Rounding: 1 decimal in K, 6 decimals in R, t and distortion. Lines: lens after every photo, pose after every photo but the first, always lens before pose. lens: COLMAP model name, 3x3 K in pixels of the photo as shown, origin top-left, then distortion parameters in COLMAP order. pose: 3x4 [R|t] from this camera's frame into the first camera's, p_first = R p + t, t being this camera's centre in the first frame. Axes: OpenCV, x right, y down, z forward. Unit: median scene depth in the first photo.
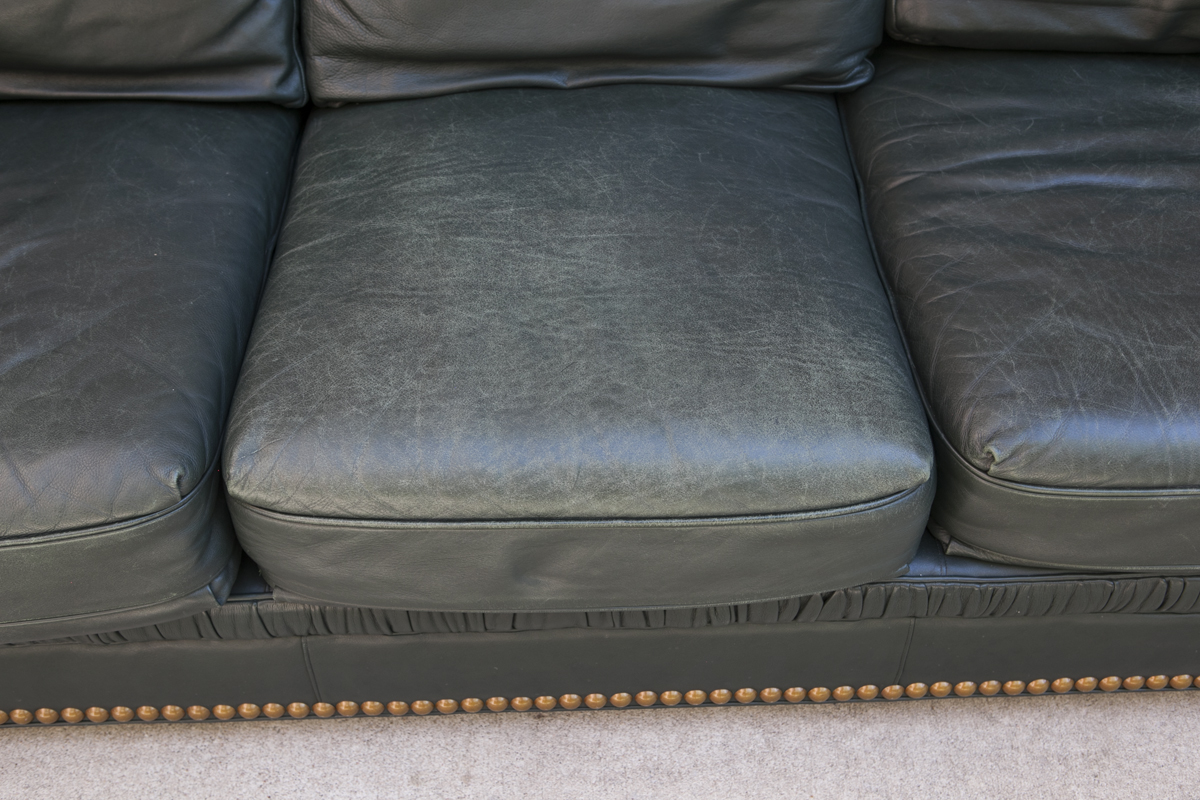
lens RADIAL K [[1329.8, 0, 595.6], [0, 1329.8, 377.9], [0, 0, 1]] dist [-0.039070, 0.000000]
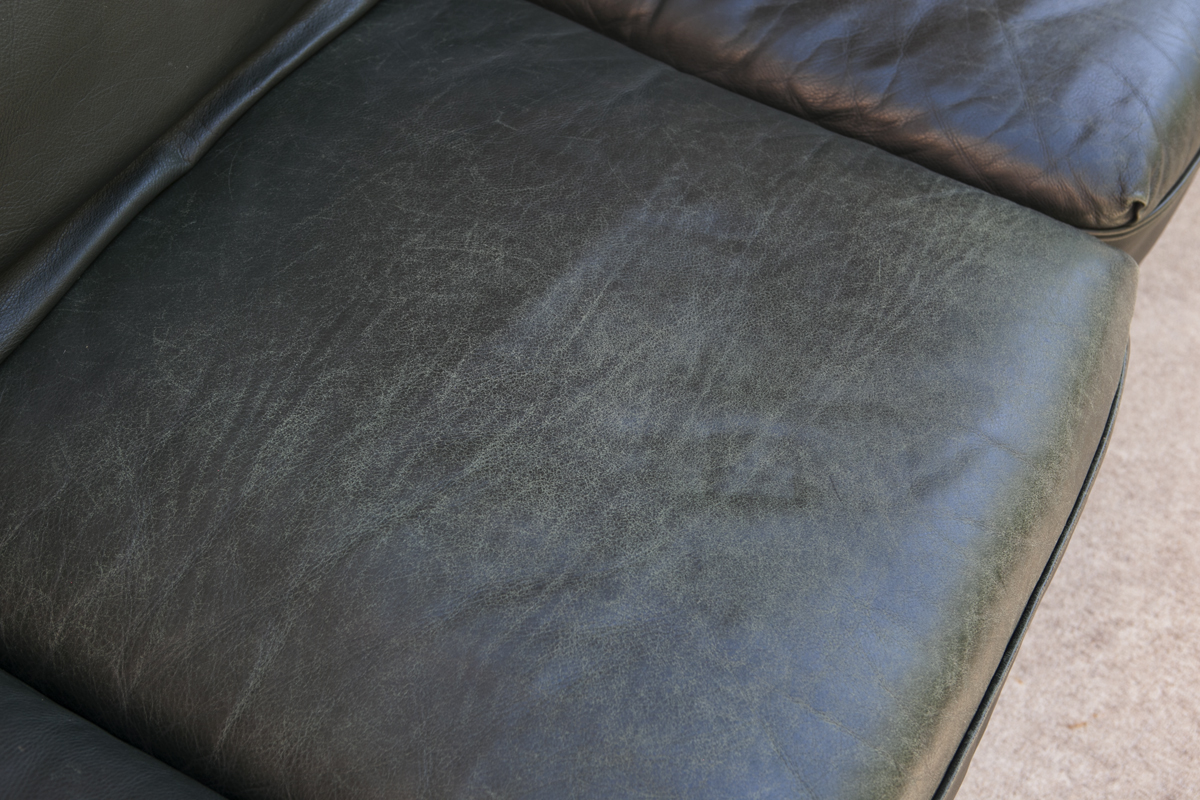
lens RADIAL K [[1512.1, 0, 601.5], [0, 1512.1, 400.3], [0, 0, 1]] dist [0.018601, 0.000000]
pose [[0.518871, -0.662856, 0.539810, -0.400371], [0.544705, 0.743038, 0.388832, -0.346334], [-0.658839, 0.092284, 0.746602, 0.472159]]
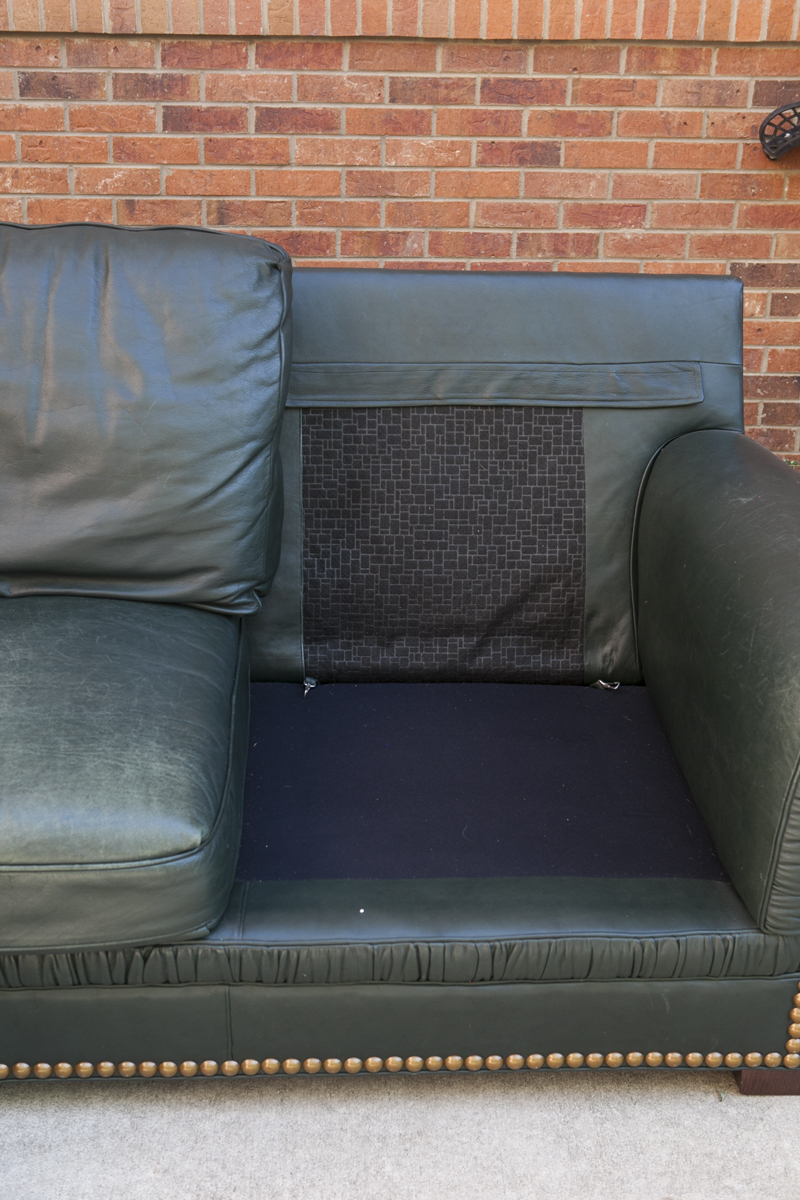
lens RADIAL K [[1512.1, 0, 382.8], [0, 1512.1, 527.2], [0, 0, 1]] dist [0.018601, 0.000000]
pose [[0.999478, 0.011662, 0.030116, 0.340610], [-0.000428, 0.937220, -0.348738, 0.276696], [-0.032292, 0.348543, 0.936736, -0.506032]]
